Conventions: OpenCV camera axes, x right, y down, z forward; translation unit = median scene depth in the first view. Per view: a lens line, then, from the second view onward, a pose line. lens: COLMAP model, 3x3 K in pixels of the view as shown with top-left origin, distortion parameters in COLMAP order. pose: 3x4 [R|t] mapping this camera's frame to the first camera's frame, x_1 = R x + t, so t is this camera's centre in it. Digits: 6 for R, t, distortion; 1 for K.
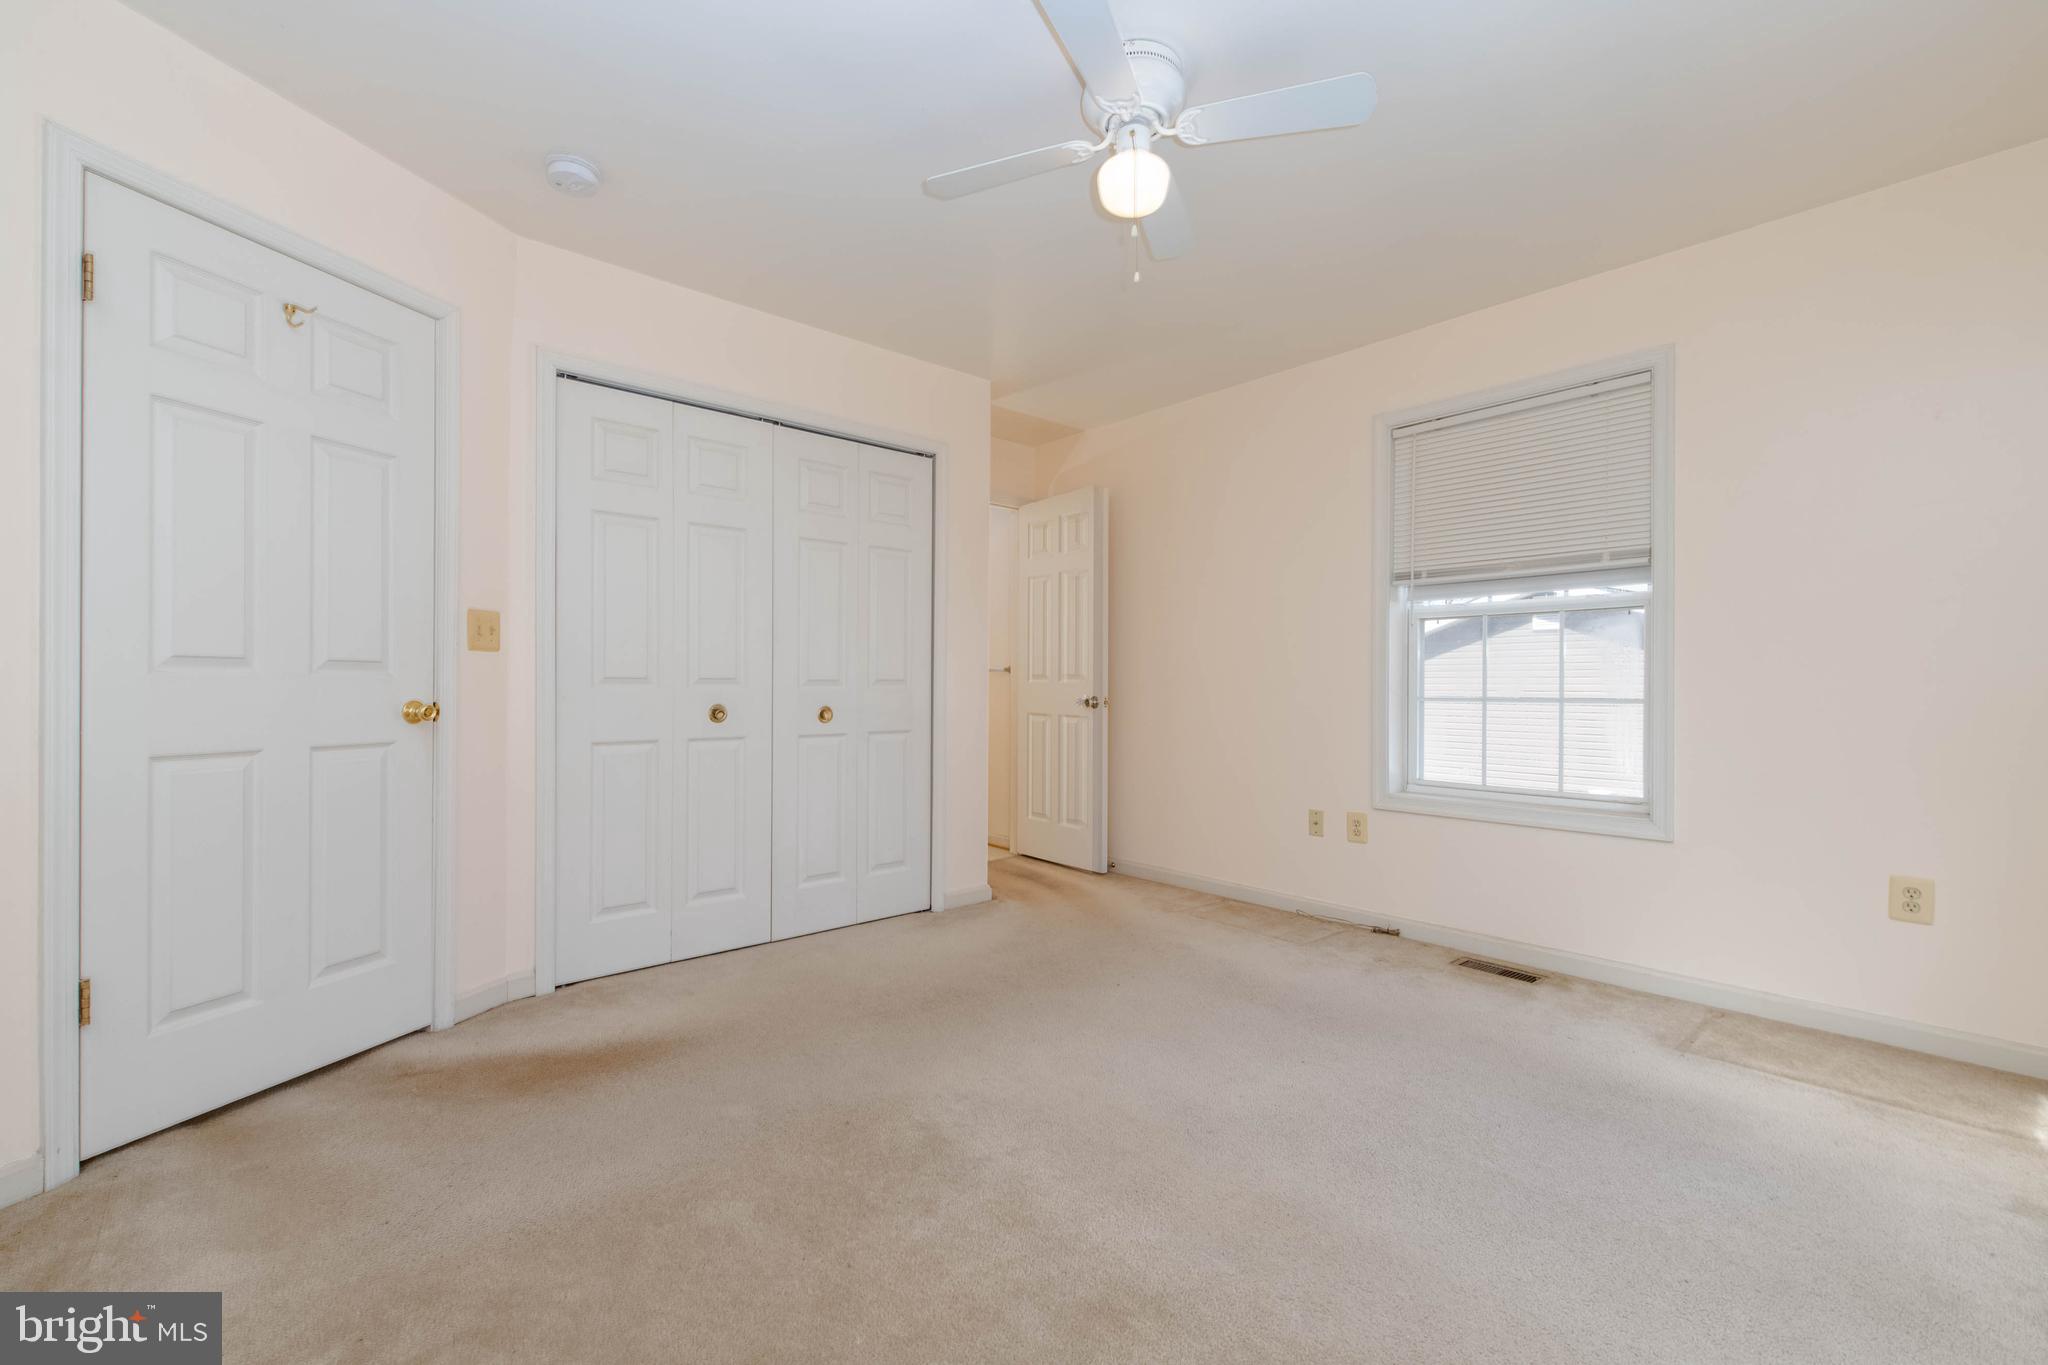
lens RADIAL K [[886.6, 0, 1025.3], [0, 886.6, 690.6], [0, 0, 1]] dist [-0.004360, -0.000250]
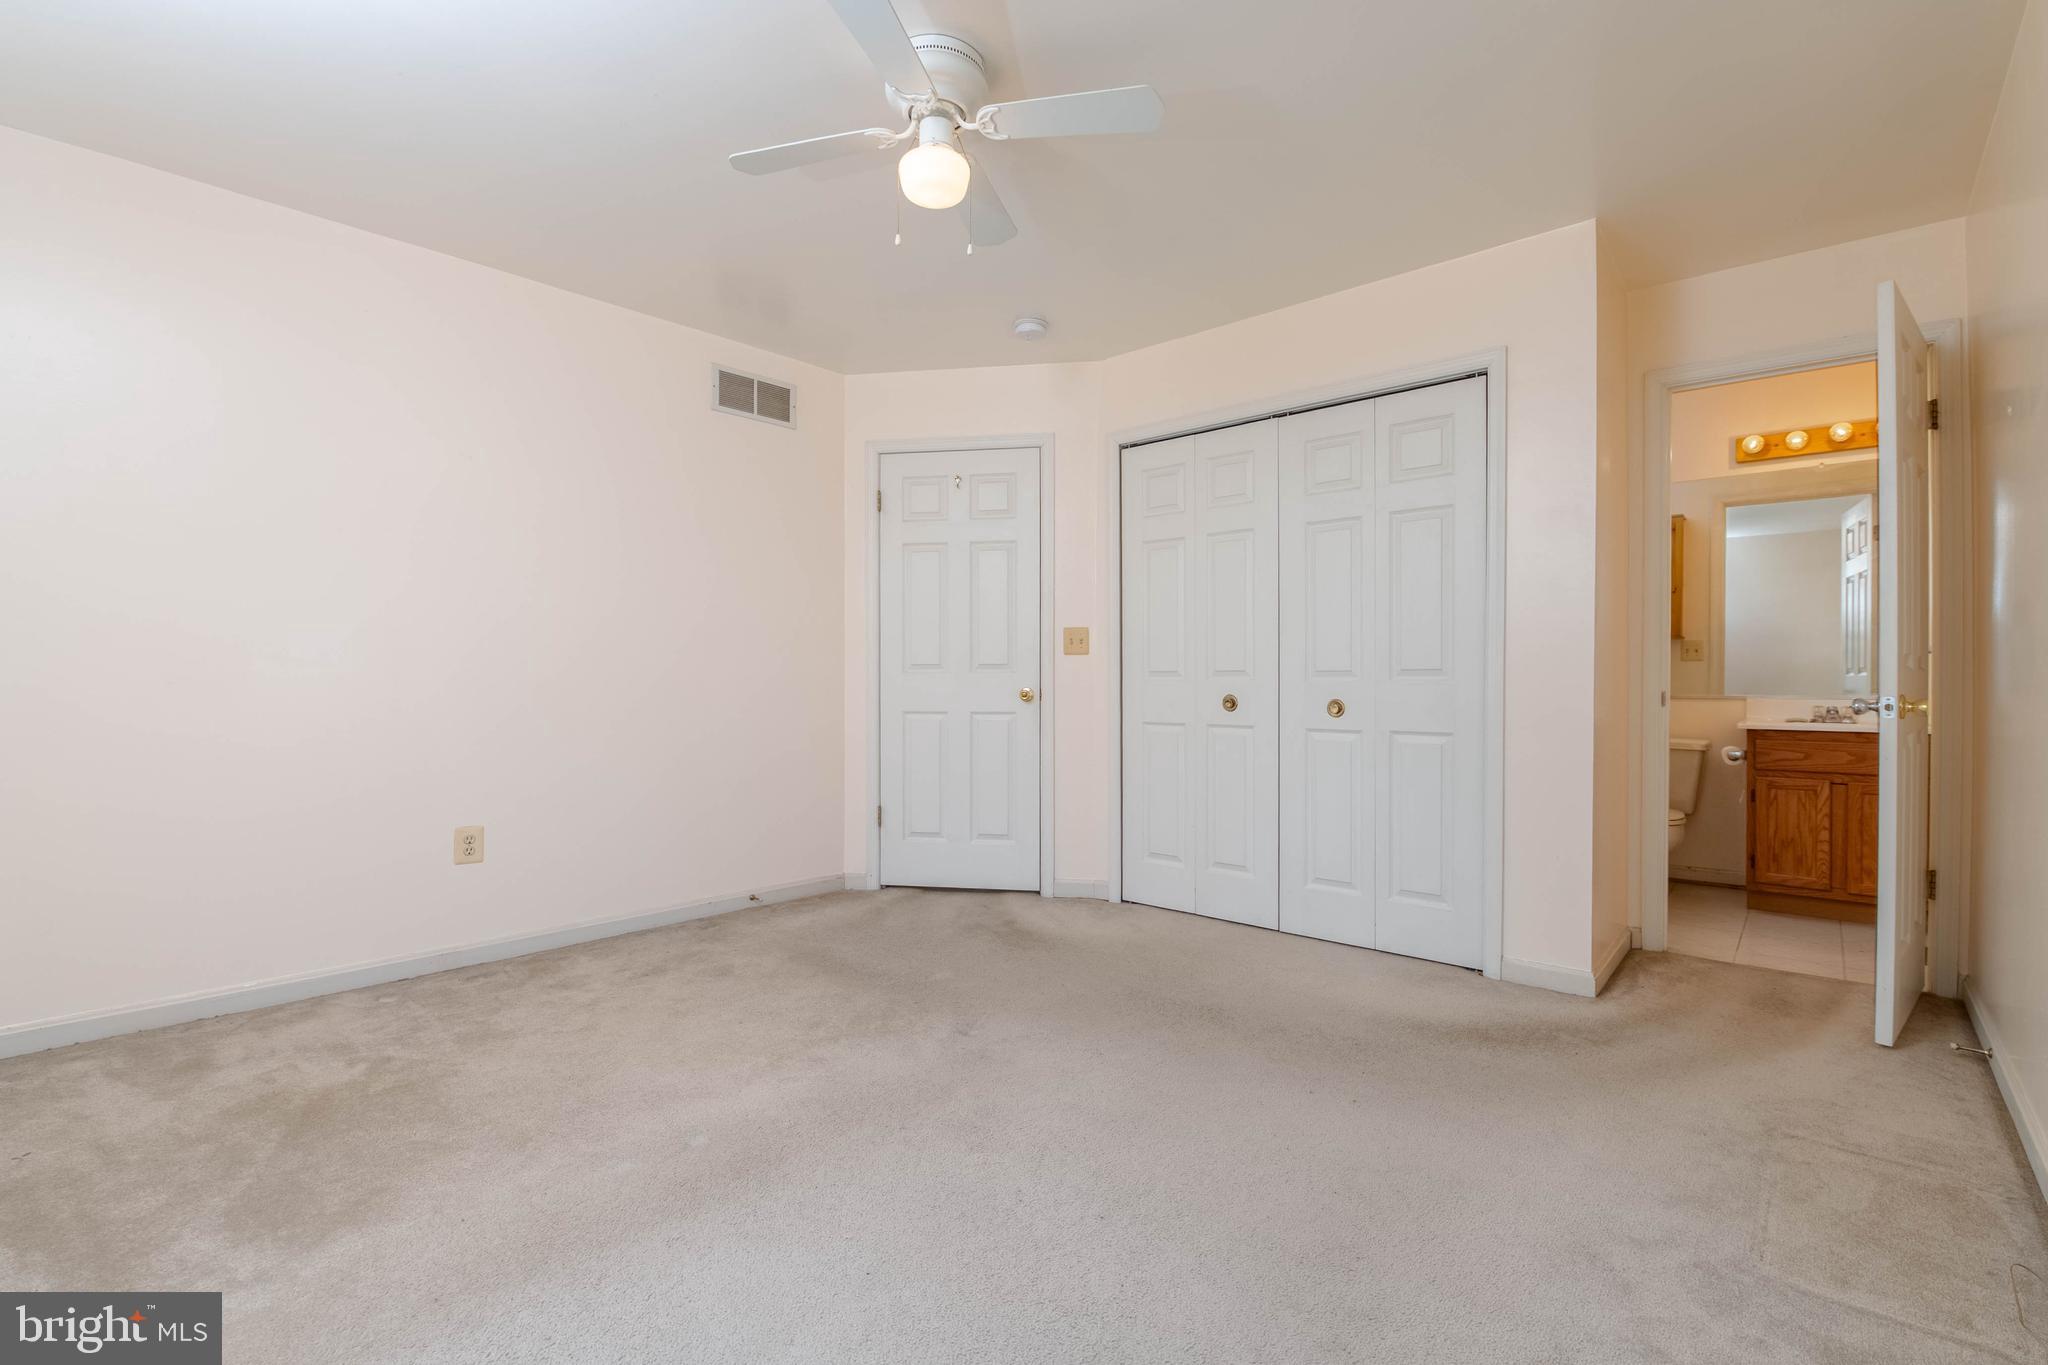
lens RADIAL K [[886.6, 0, 1038.6], [0, 886.6, 677.9], [0, 0, 1]] dist [-0.004360, -0.000250]
pose [[0.114412, -0.001192, -0.993433, 0.759151], [-0.001543, 0.999998, -0.001378, -0.003408], [0.993432, 0.001691, 0.114410, 0.676700]]
